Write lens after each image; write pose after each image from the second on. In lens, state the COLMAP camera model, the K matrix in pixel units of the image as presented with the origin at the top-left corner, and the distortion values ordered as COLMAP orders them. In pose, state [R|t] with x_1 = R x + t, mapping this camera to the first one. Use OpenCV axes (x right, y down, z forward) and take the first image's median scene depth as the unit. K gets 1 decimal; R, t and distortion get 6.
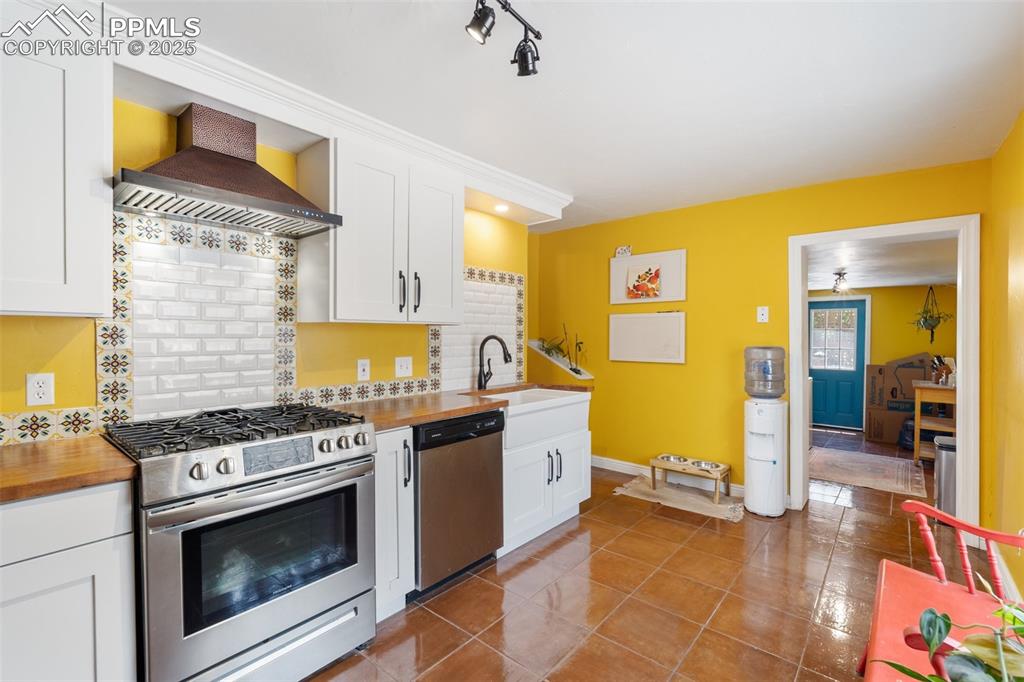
lens RADIAL K [[455.7, 0, 508.5], [0, 455.7, 345.3], [0, 0, 1]] dist [0.001169, -0.000125]
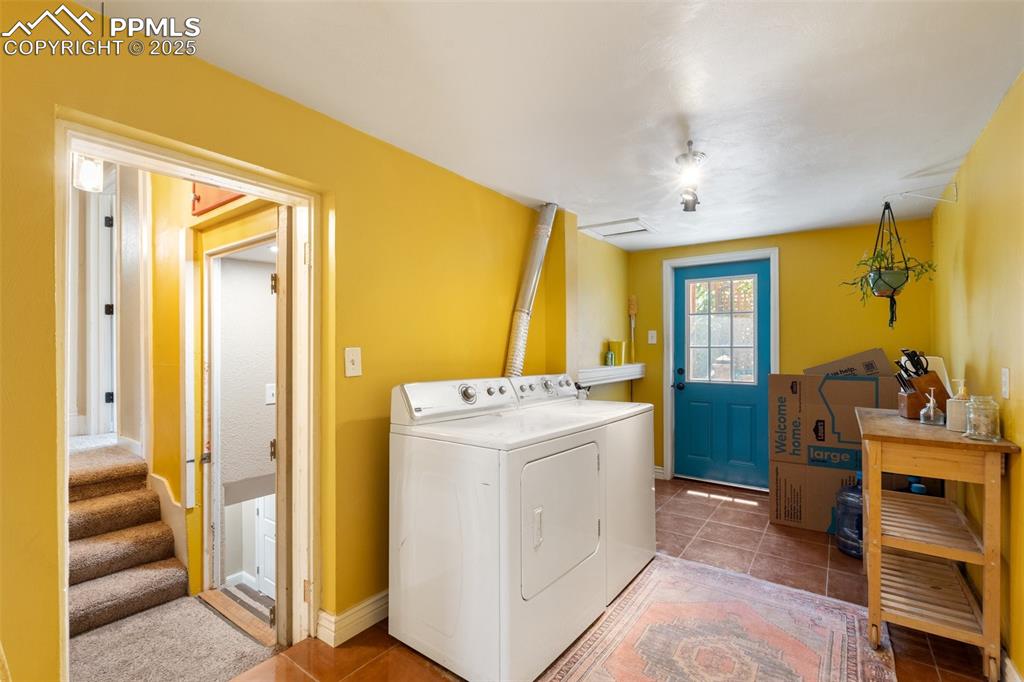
lens RADIAL K [[455.7, 0, 510.9], [0, 455.7, 345.1], [0, 0, 1]] dist [0.001169, -0.000125]
pose [[0.995162, -0.006515, 0.098035, 0.751438], [0.009046, 0.999637, -0.025392, 0.034199], [-0.097834, 0.026156, 0.994859, 0.870932]]
